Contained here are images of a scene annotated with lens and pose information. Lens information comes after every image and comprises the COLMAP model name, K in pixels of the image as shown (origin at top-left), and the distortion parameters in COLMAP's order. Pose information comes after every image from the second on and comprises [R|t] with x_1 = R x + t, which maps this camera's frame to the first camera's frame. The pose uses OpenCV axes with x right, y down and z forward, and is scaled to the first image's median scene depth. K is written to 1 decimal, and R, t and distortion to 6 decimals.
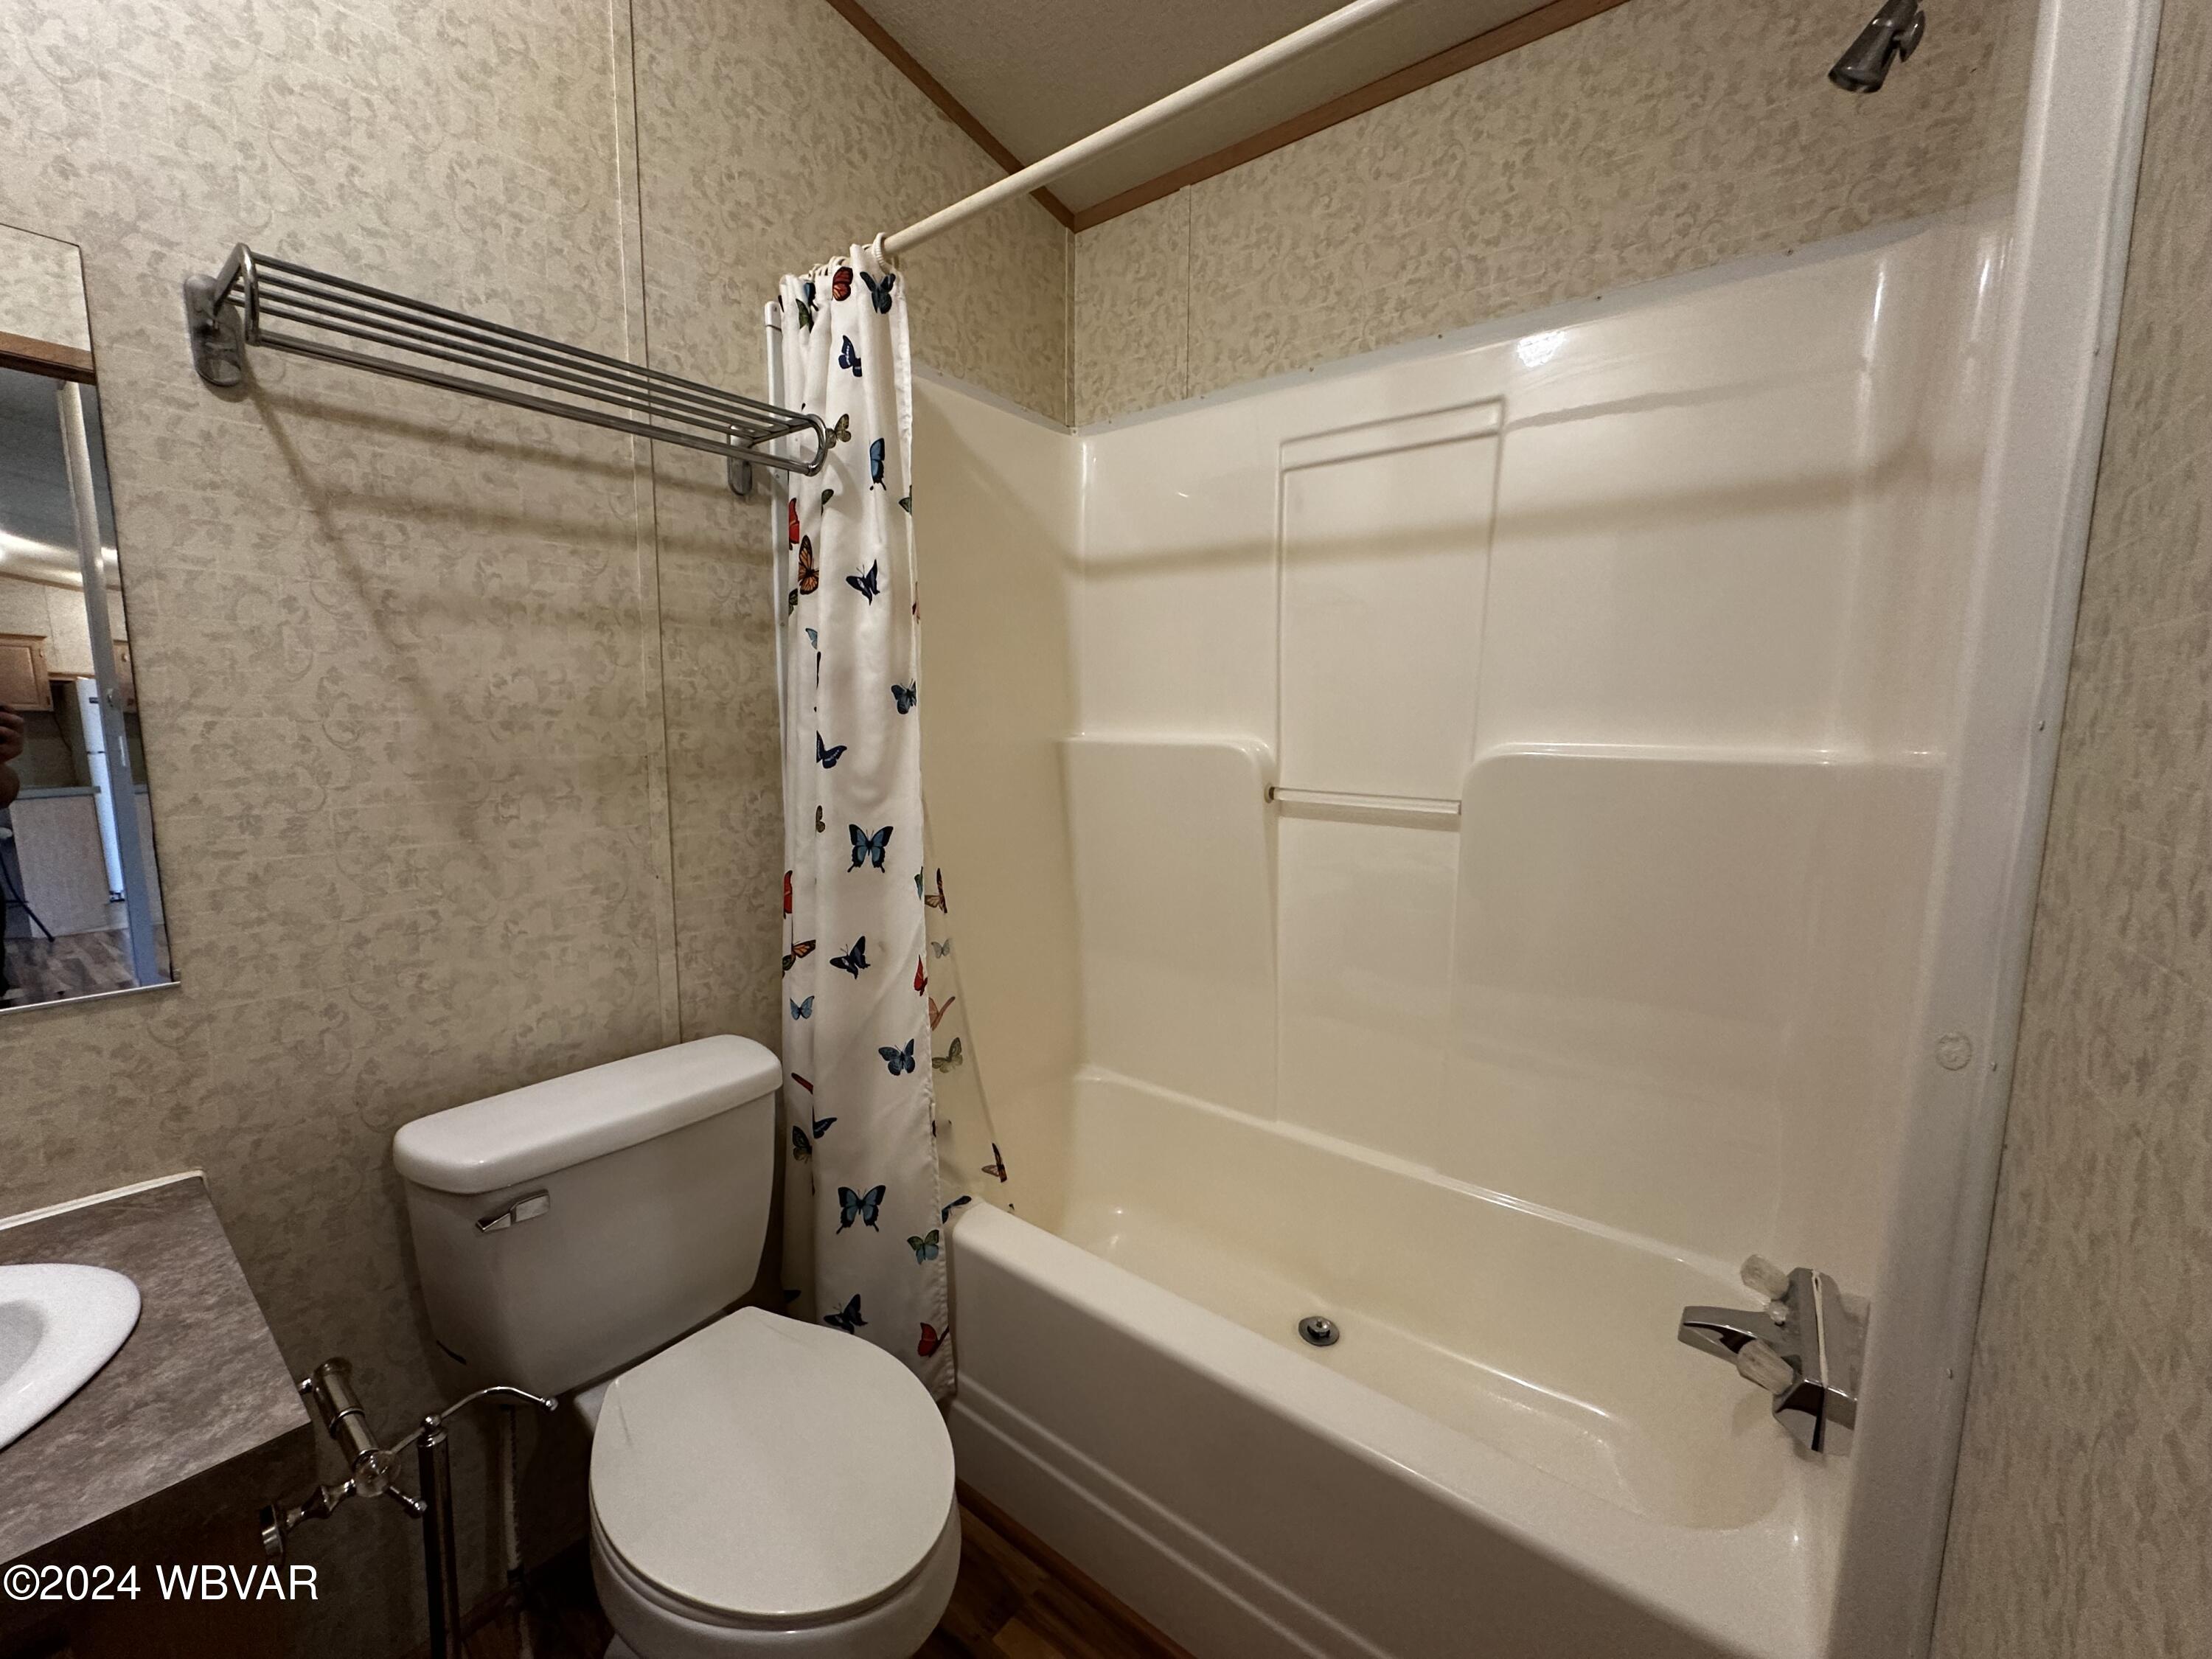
lens RADIAL K [[881.9, 0, 1112.7], [0, 881.9, 832.9], [0, 0, 1]] dist [-0.002998, 0.000314]
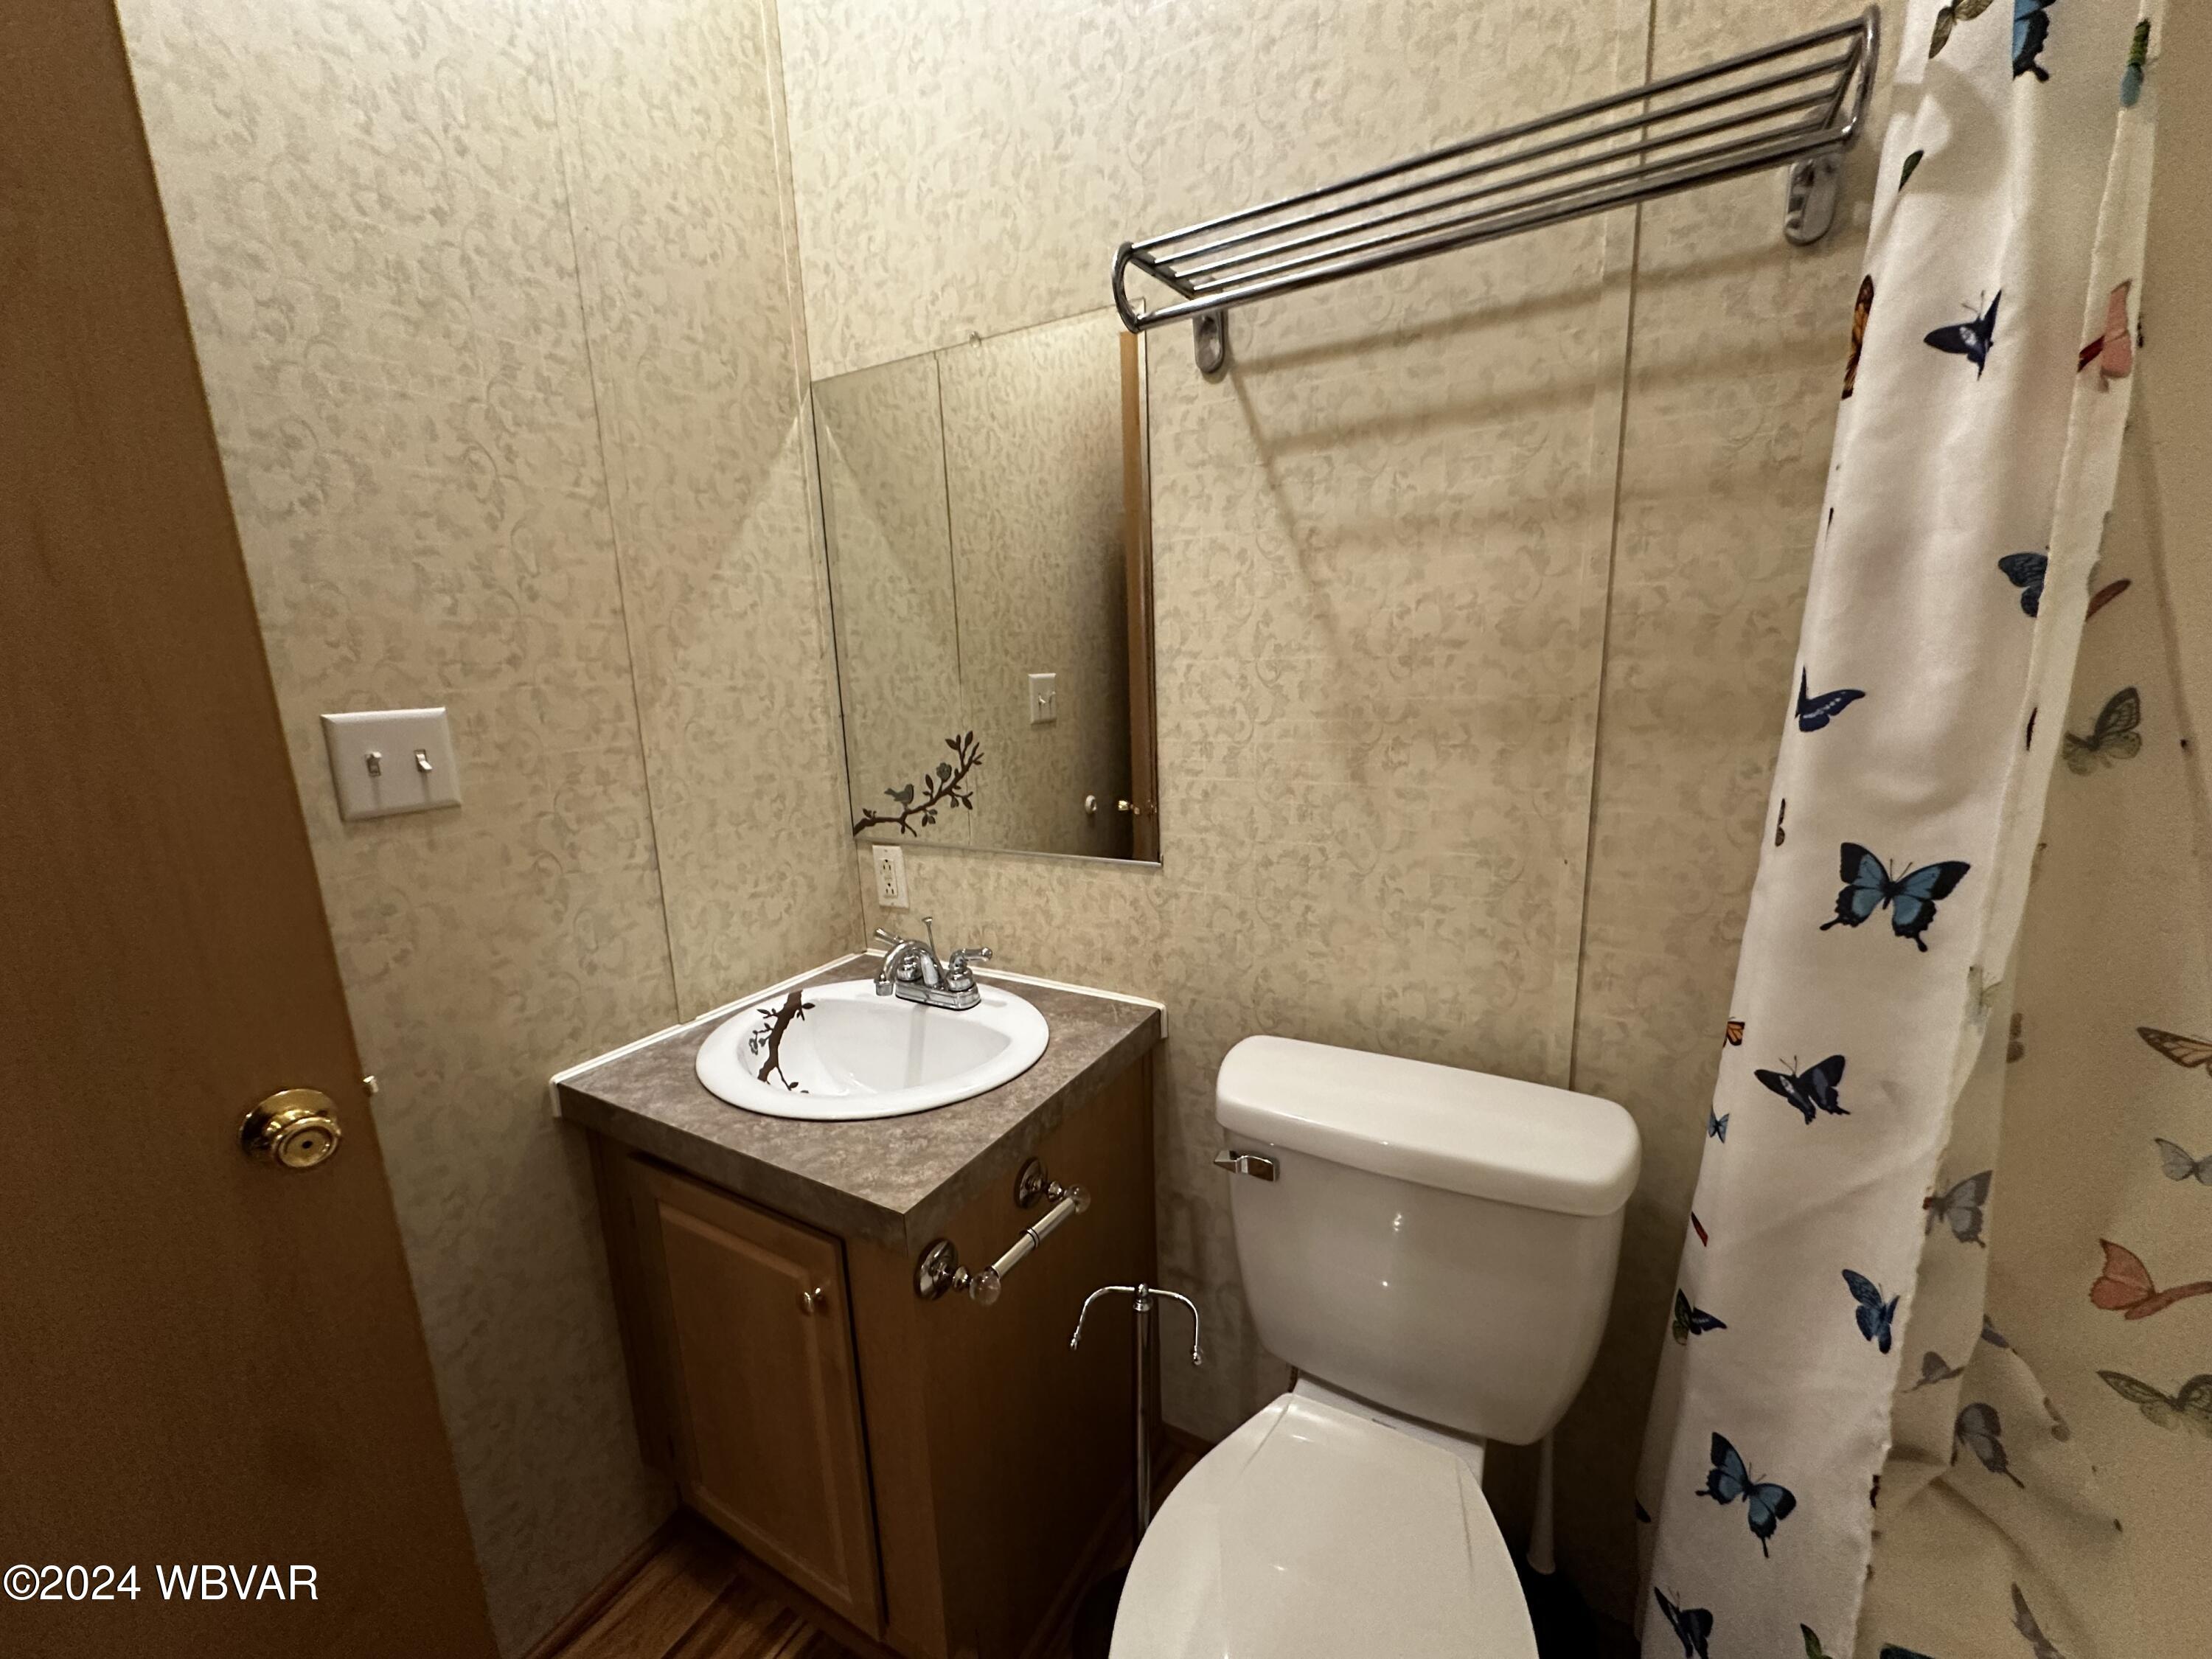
lens RADIAL K [[881.9, 0, 1106.9], [0, 881.9, 832.2], [0, 0, 1]] dist [-0.002998, 0.000314]
pose [[0.140922, 0.181241, -0.973290, 0.161887], [-0.085976, 0.981627, 0.170345, -0.074485], [0.986280, 0.059674, 0.153915, 0.551944]]
